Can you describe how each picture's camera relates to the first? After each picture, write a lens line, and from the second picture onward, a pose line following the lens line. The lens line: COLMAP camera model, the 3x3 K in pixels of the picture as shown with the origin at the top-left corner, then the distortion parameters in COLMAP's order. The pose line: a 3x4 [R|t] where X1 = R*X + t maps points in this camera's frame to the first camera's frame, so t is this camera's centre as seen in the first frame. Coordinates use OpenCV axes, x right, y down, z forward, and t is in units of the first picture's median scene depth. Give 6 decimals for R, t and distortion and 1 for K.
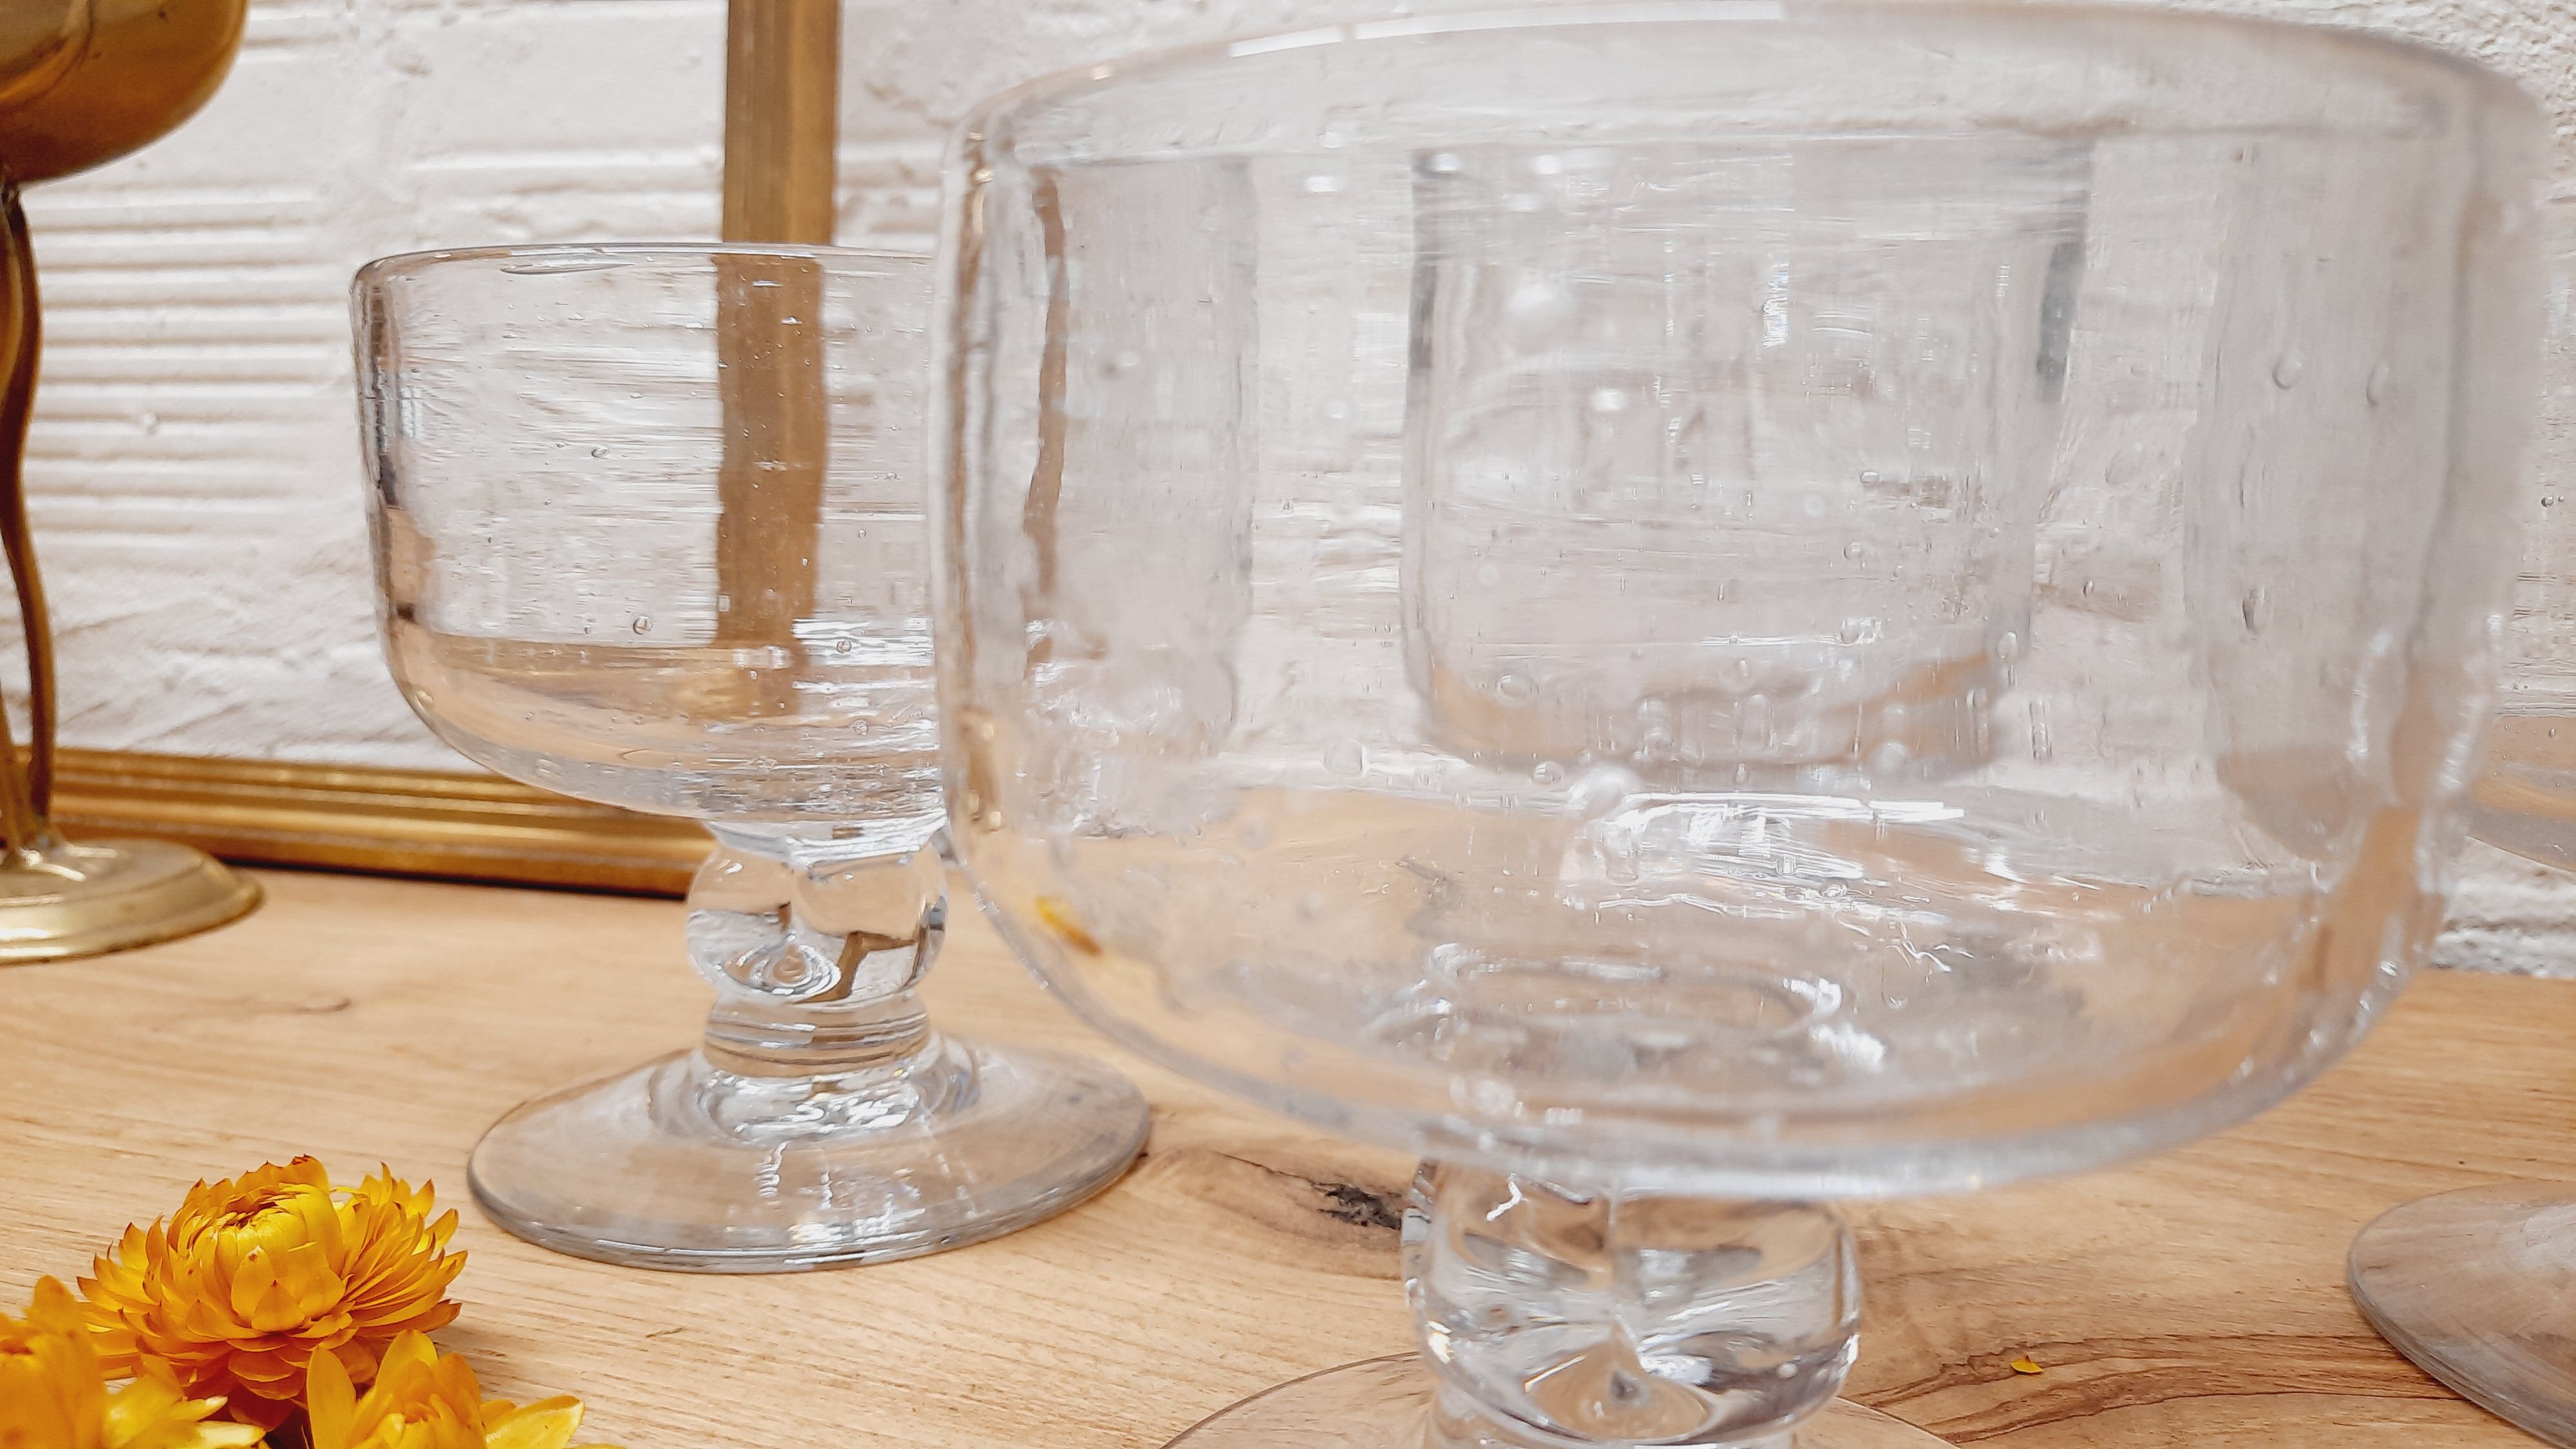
lens RADIAL K [[1939.5, 0, 1288.0], [0, 1939.5, 724.5], [0, 0, 1]] dist [0.026230, -0.058463]
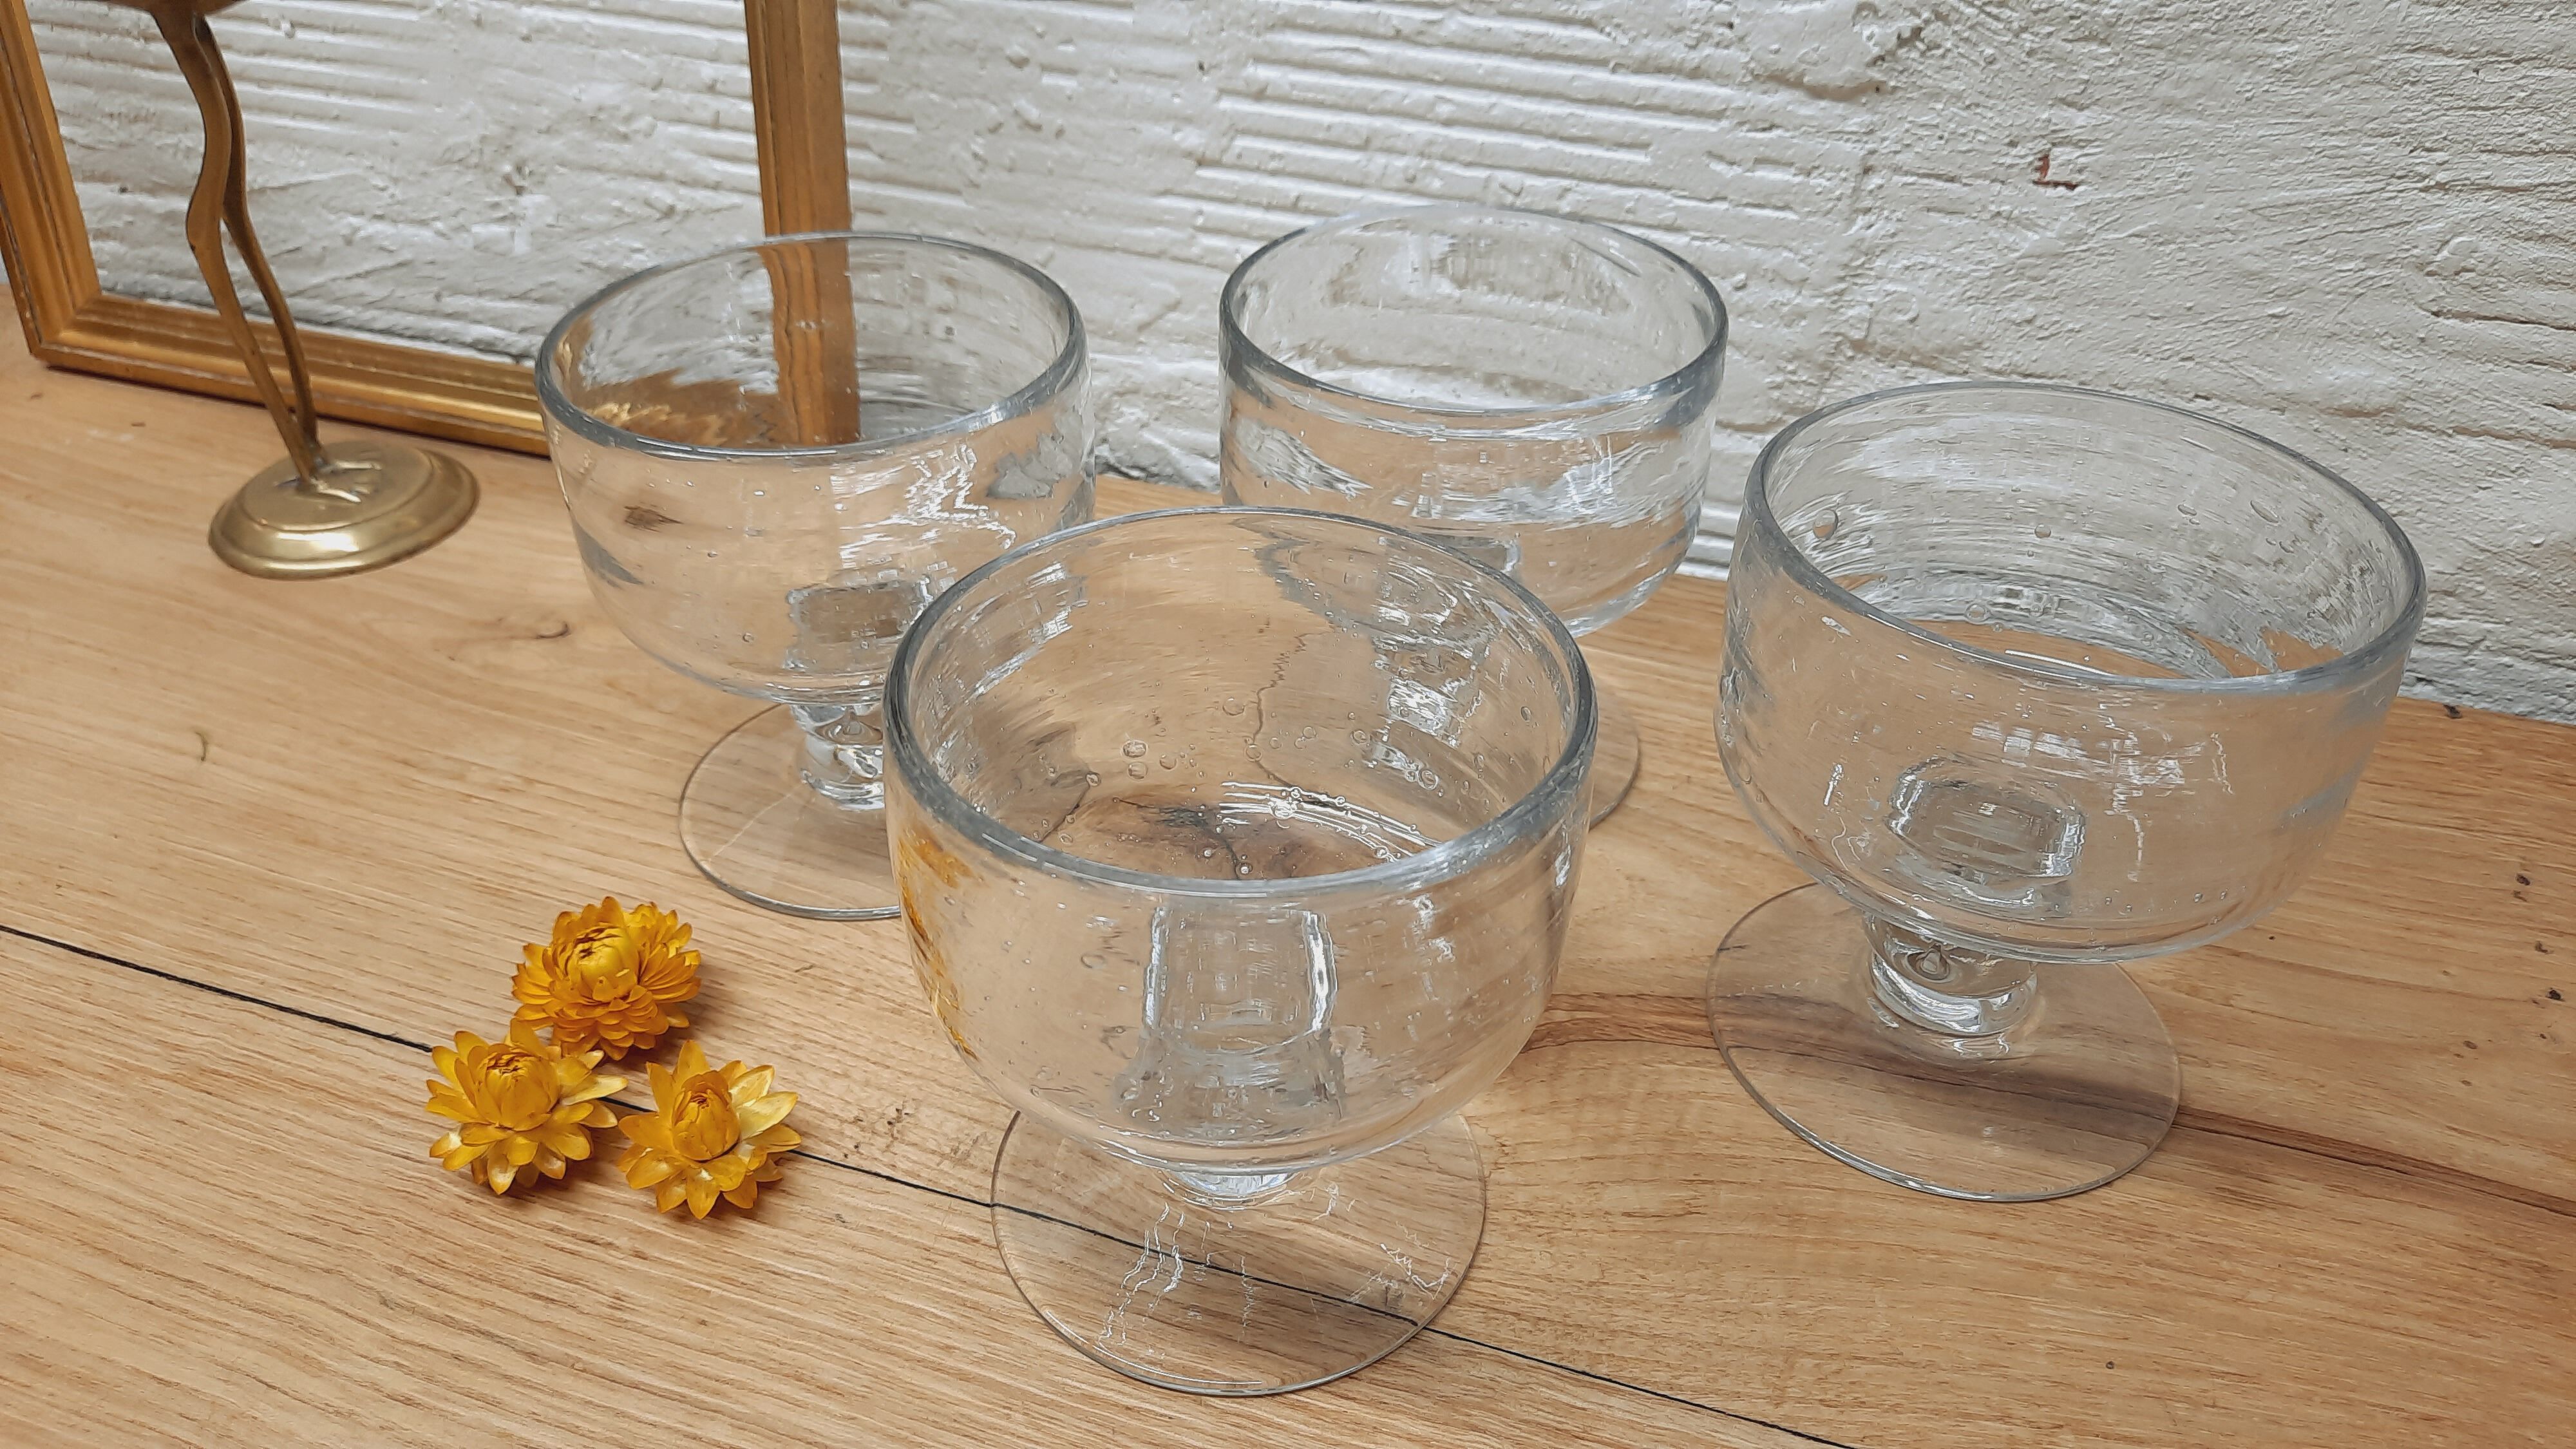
lens RADIAL K [[1895.7, 0, 1288.0], [0, 1895.7, 724.5], [0, 0, 1]] dist [0.045276, -0.069931]
pose [[0.998964, 0.029457, -0.034680, 0.195817], [-0.010173, 0.887458, 0.460776, -0.705845], [0.044350, -0.459946, 0.886839, -0.486909]]
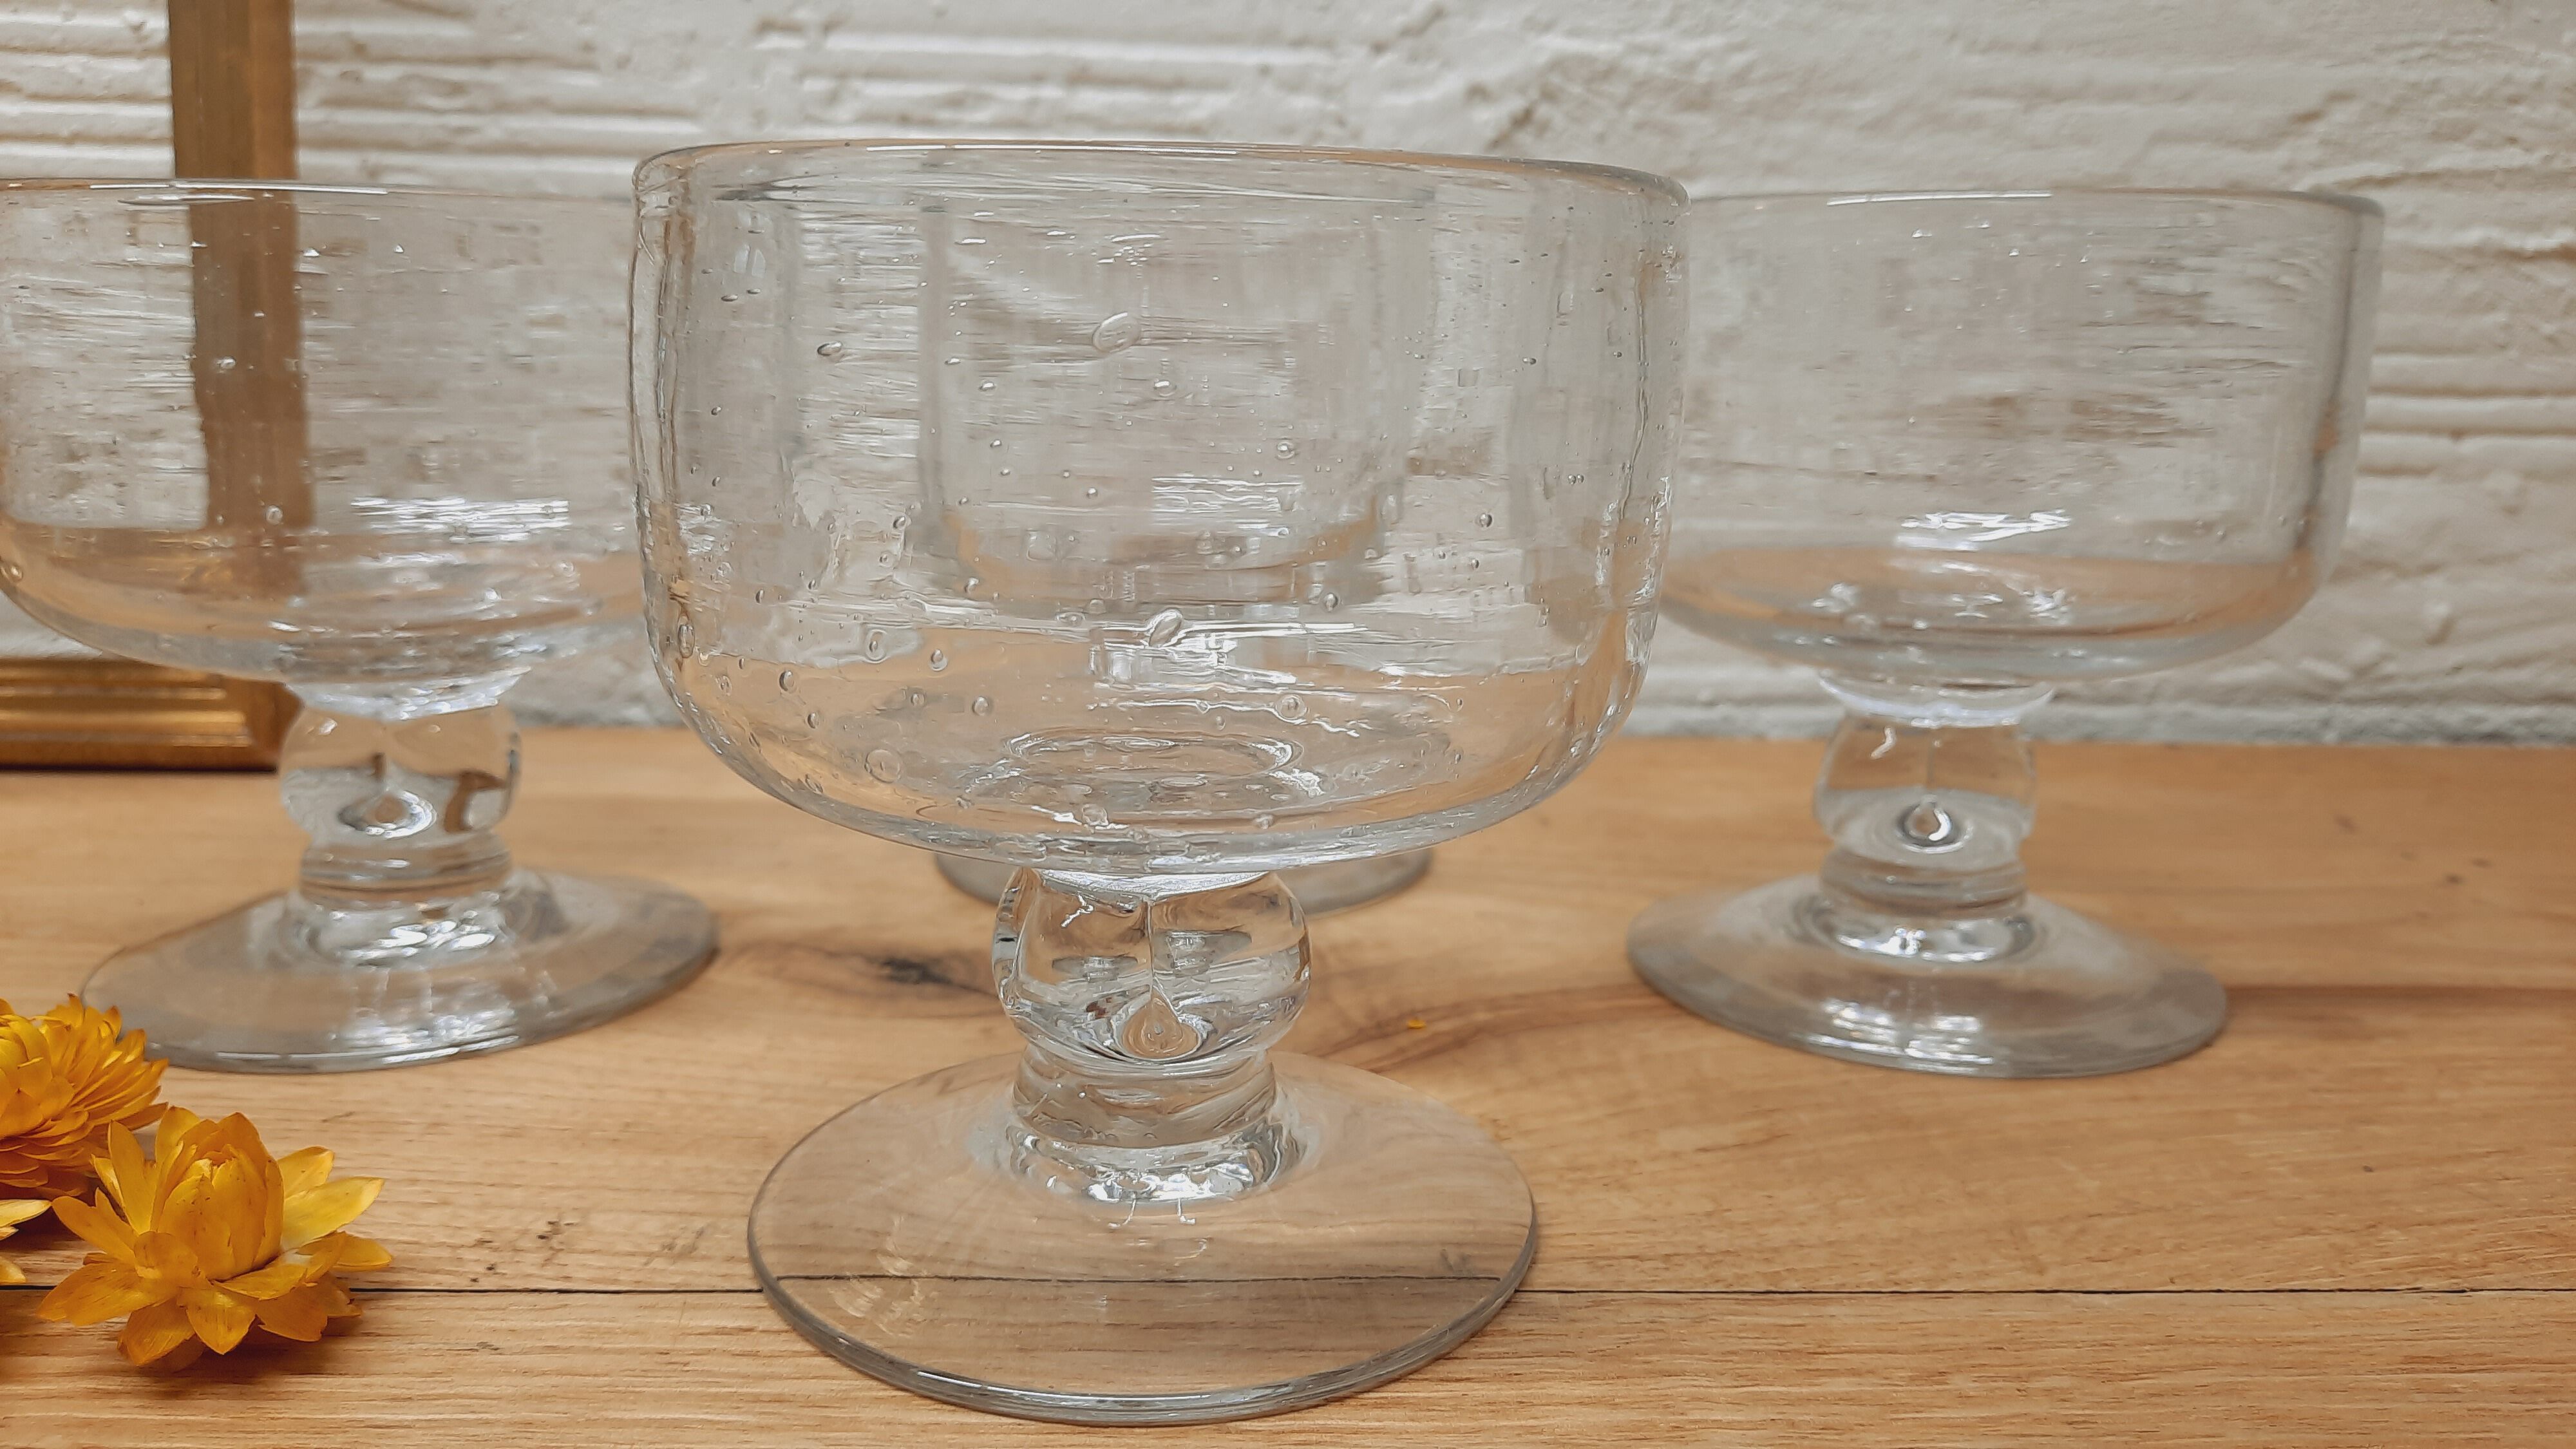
lens RADIAL K [[1939.5, 0, 1288.0], [0, 1939.5, 724.5], [0, 0, 1]] dist [0.026230, -0.058463]
pose [[0.954087, -0.055586, 0.294327, -0.095102], [0.031487, 0.995798, 0.085997, -0.007161], [-0.297871, -0.072781, 0.951828, -0.254028]]
